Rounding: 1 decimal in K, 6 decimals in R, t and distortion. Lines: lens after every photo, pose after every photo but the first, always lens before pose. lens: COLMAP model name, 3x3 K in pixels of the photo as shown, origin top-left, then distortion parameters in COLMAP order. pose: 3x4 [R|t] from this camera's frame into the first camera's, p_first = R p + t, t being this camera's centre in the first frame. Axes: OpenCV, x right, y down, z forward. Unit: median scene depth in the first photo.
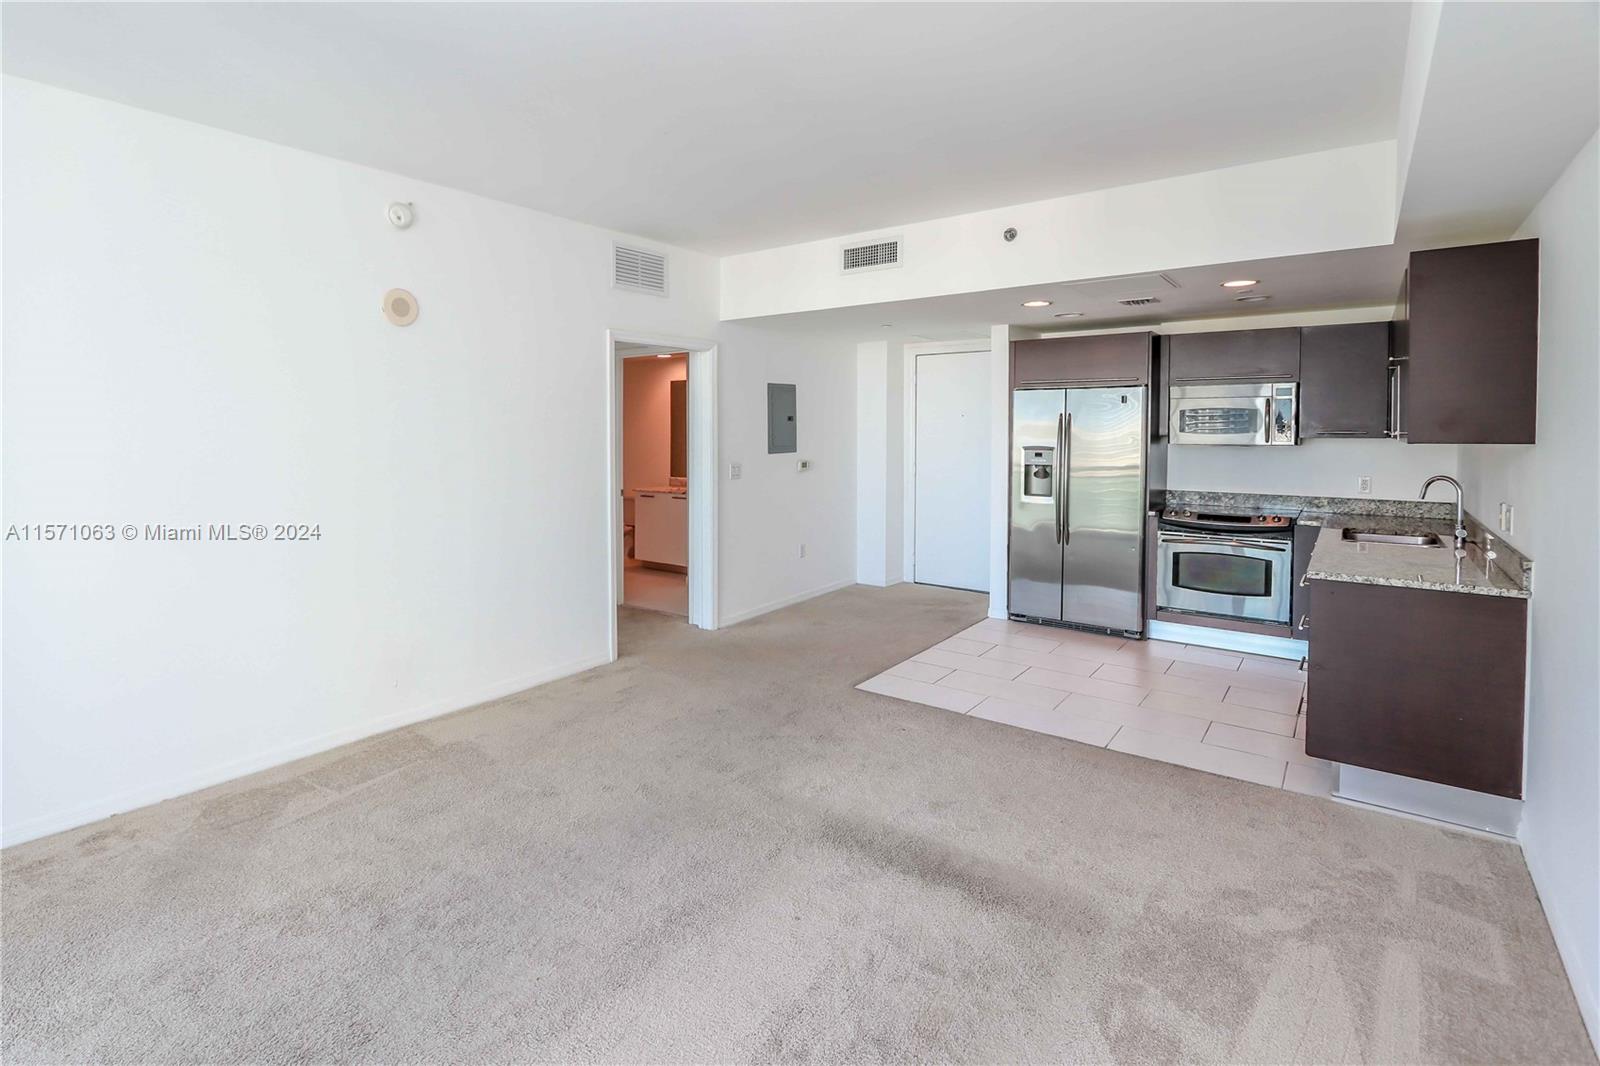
lens RADIAL K [[775.8, 0, 733.6], [0, 775.8, 442.6], [0, 0, 1]] dist [-0.013338, 0.001031]
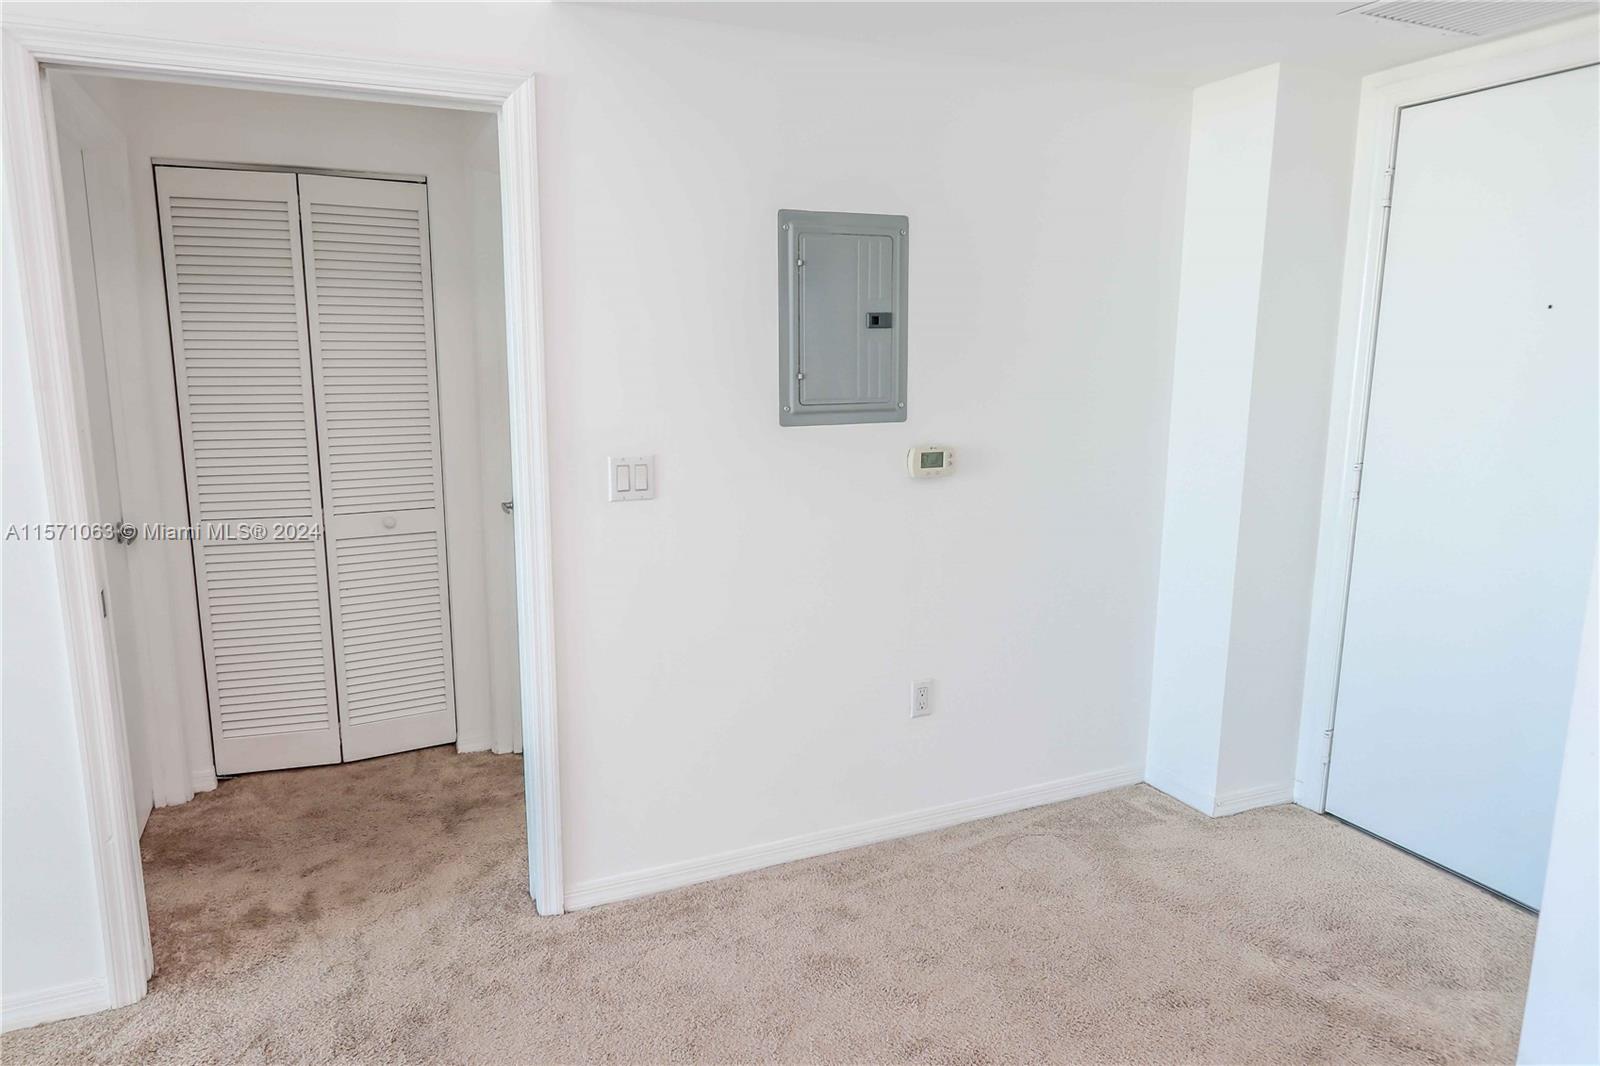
lens RADIAL K [[979.7, 0, 808.1], [0, 979.7, 532.6], [0, 0, 1]] dist [-0.010905, -0.002596]
pose [[0.891328, 0.094518, -0.443398, 0.294875], [-0.016568, 0.984164, 0.176487, -0.018188], [0.453057, -0.149961, 0.878778, 0.739782]]
